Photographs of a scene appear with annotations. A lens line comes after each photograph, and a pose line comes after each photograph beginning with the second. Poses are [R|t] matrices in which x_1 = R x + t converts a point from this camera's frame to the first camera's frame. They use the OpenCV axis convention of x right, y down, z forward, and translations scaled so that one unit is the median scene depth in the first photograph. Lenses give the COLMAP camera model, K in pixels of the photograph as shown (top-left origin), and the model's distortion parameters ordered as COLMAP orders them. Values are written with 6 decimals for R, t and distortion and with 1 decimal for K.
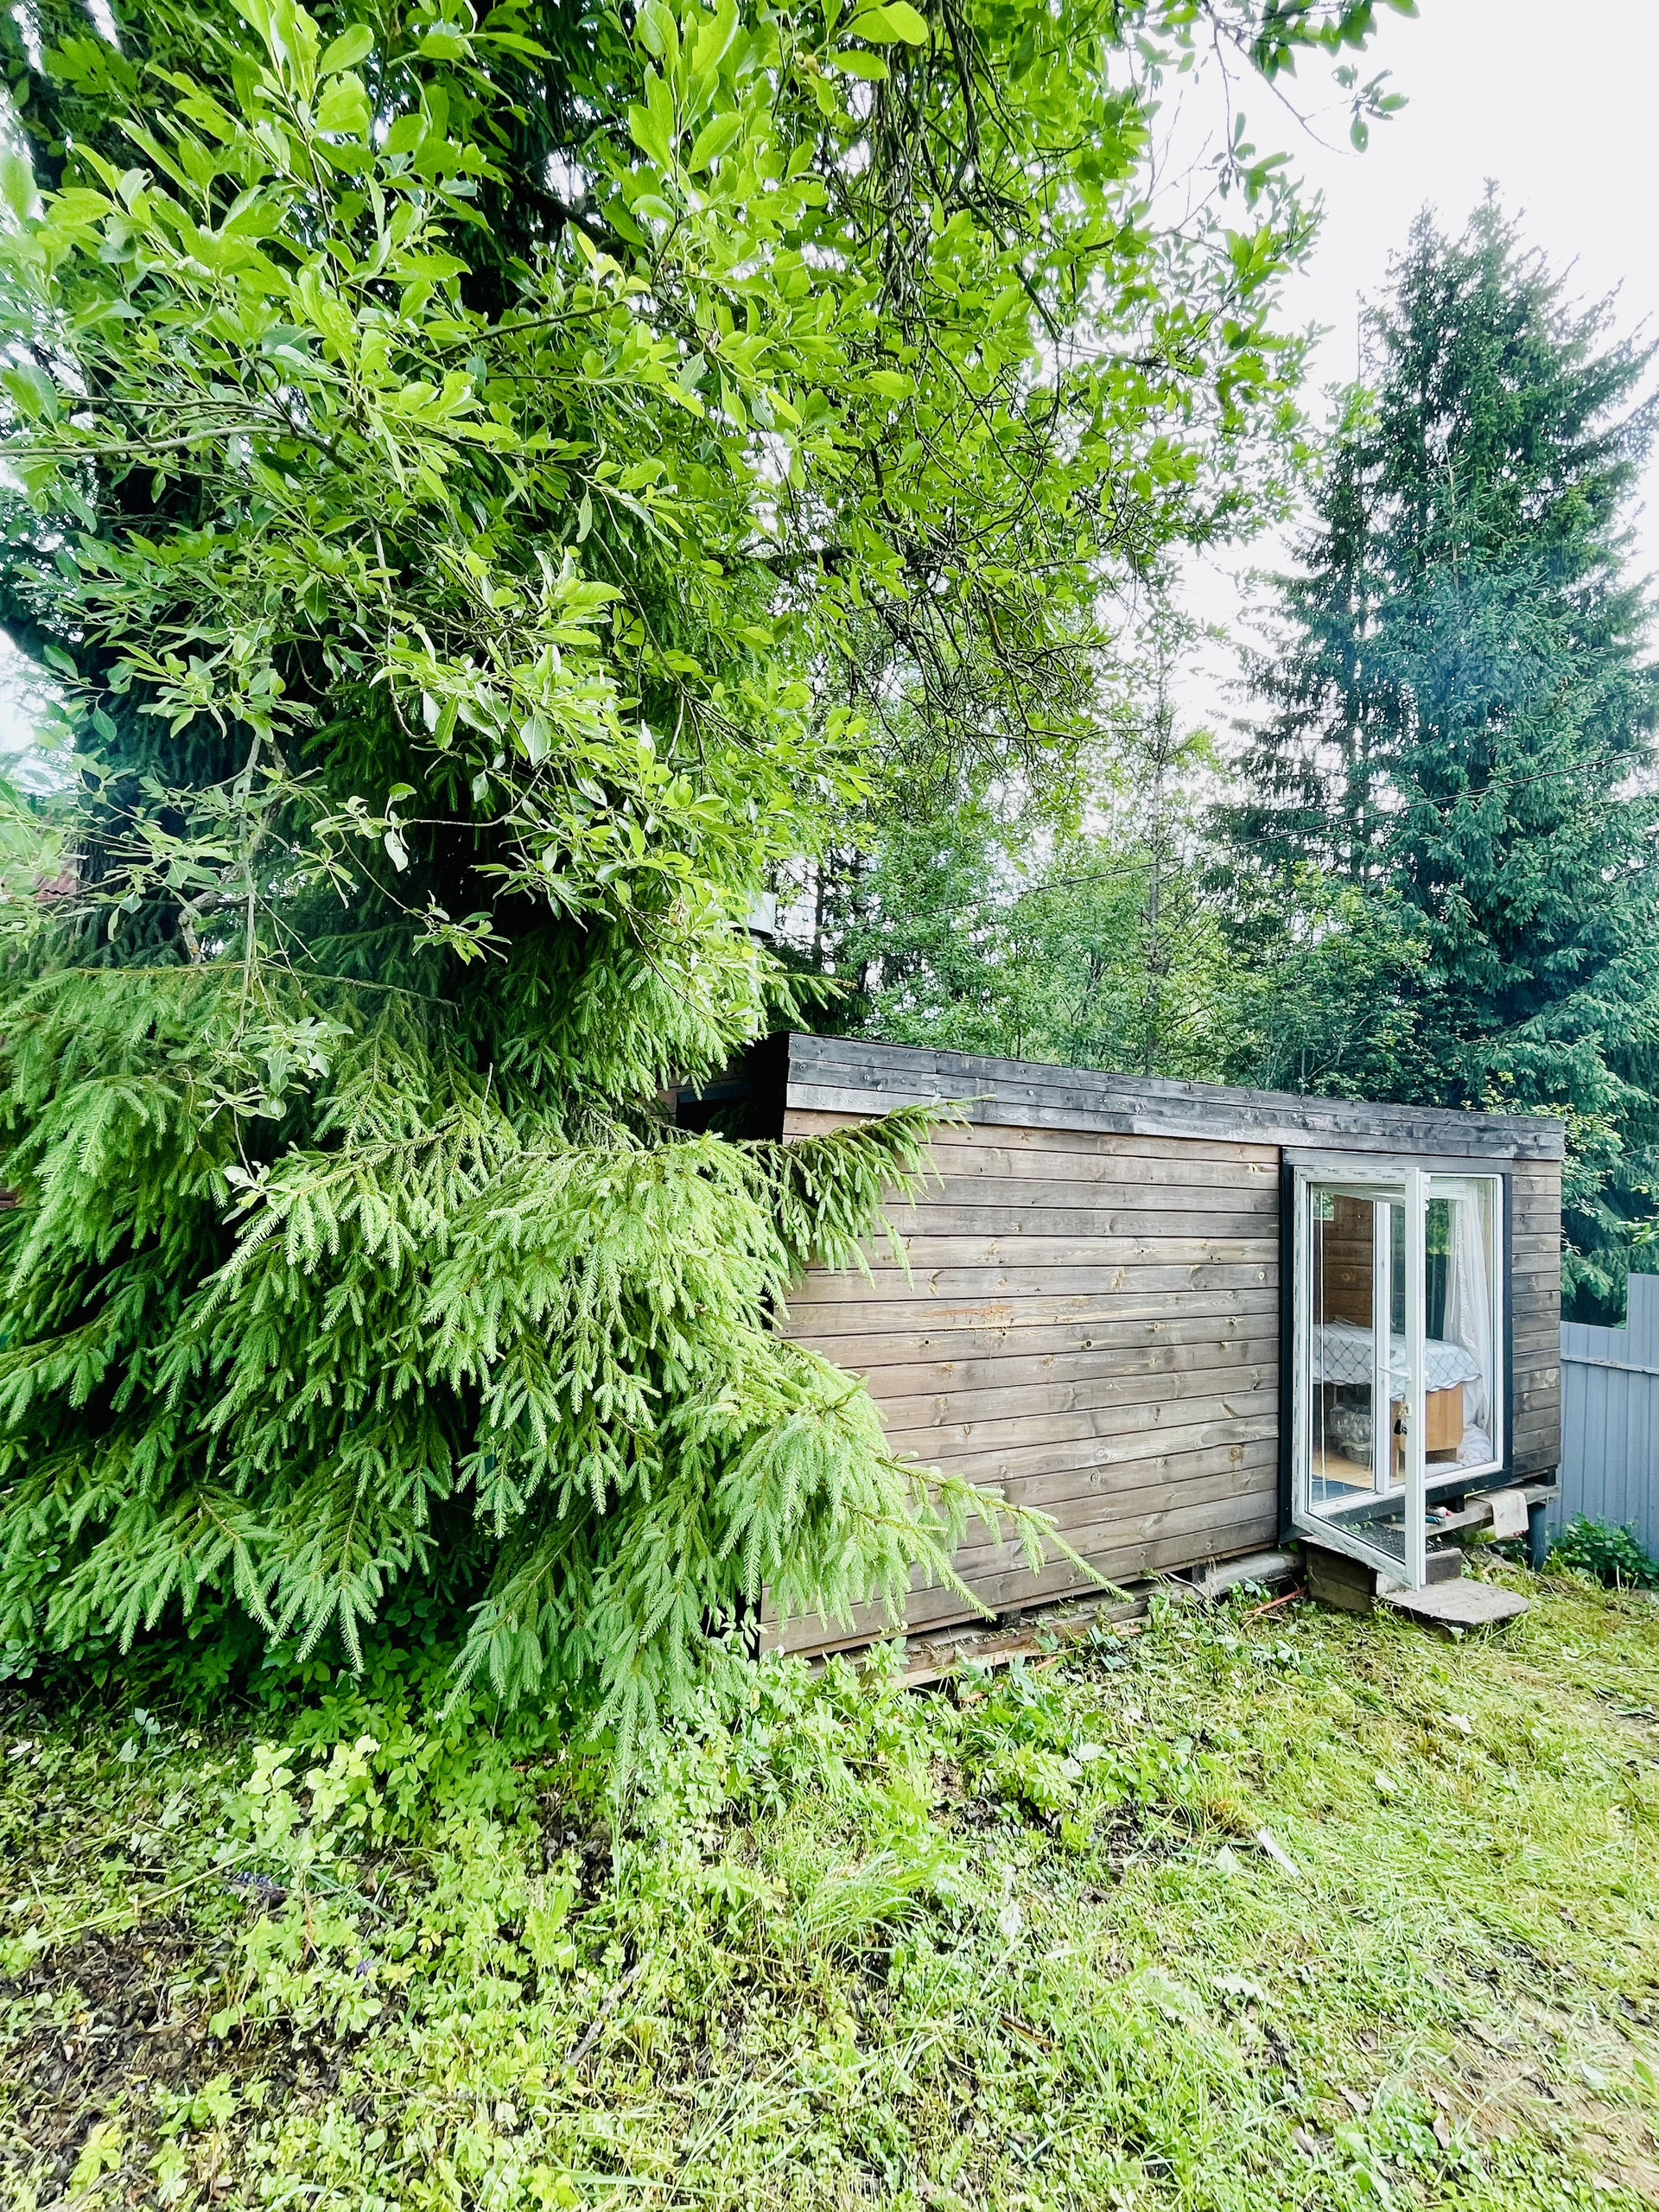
lens RADIAL K [[971.2, 0, 829.5], [0, 971.2, 1106.0], [0, 0, 1]] dist [-0.000708, -0.000093]
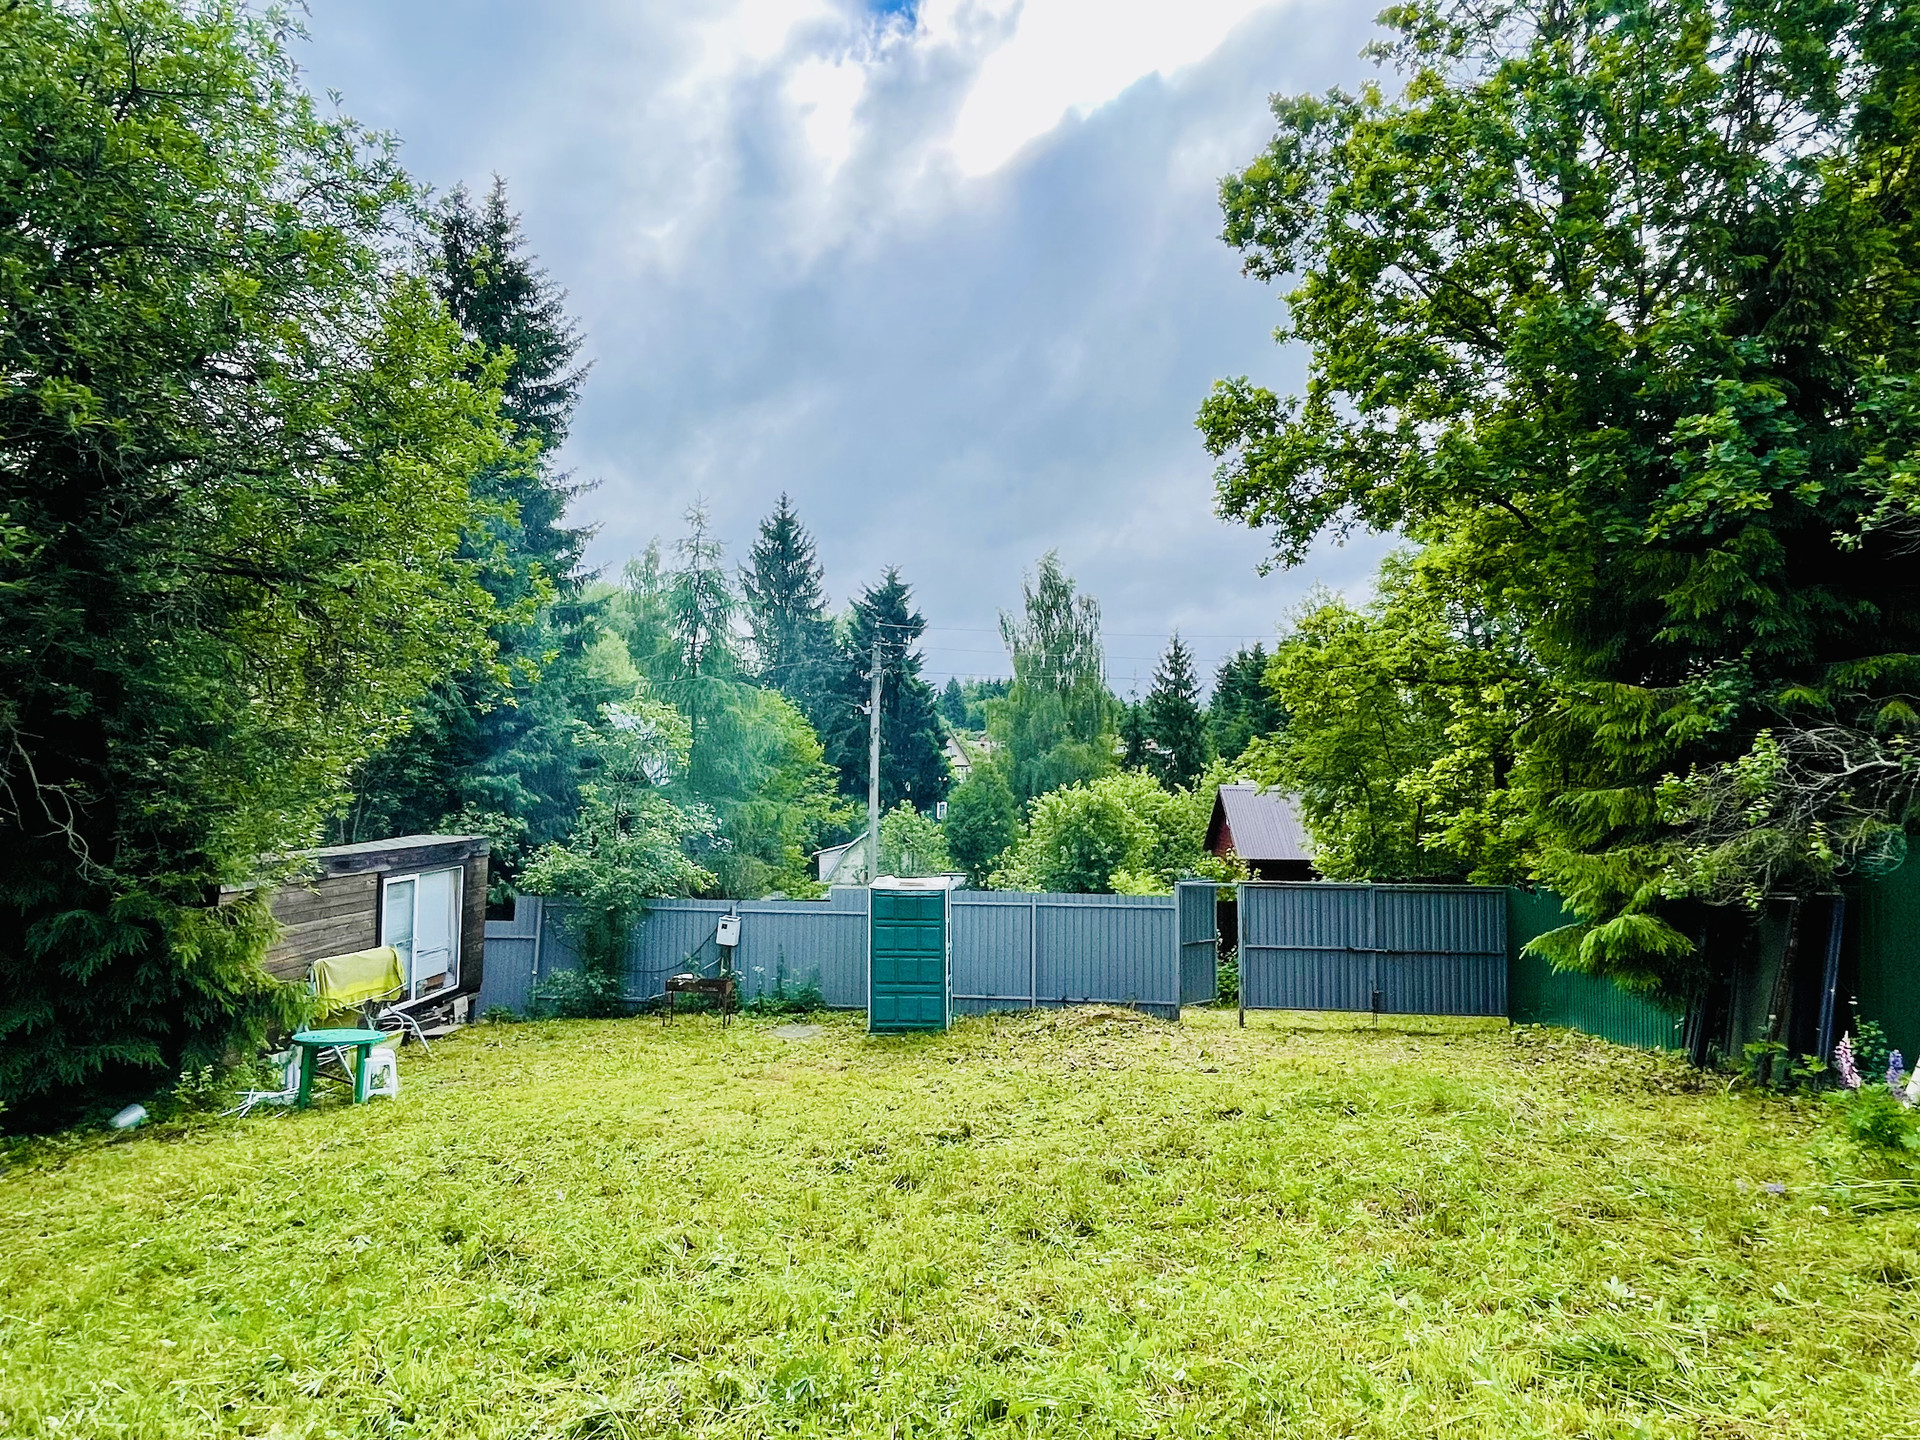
lens RADIAL K [[1066.2, 0, 960.0], [0, 1066.2, 720.0], [0, 0, 1]] dist [-0.001217, -0.000186]
pose [[0.533993, 0.018736, 0.845282, -0.586970], [-0.045004, 0.998967, 0.006288, -0.237533], [-0.844291, -0.041399, 0.534284, -0.946540]]
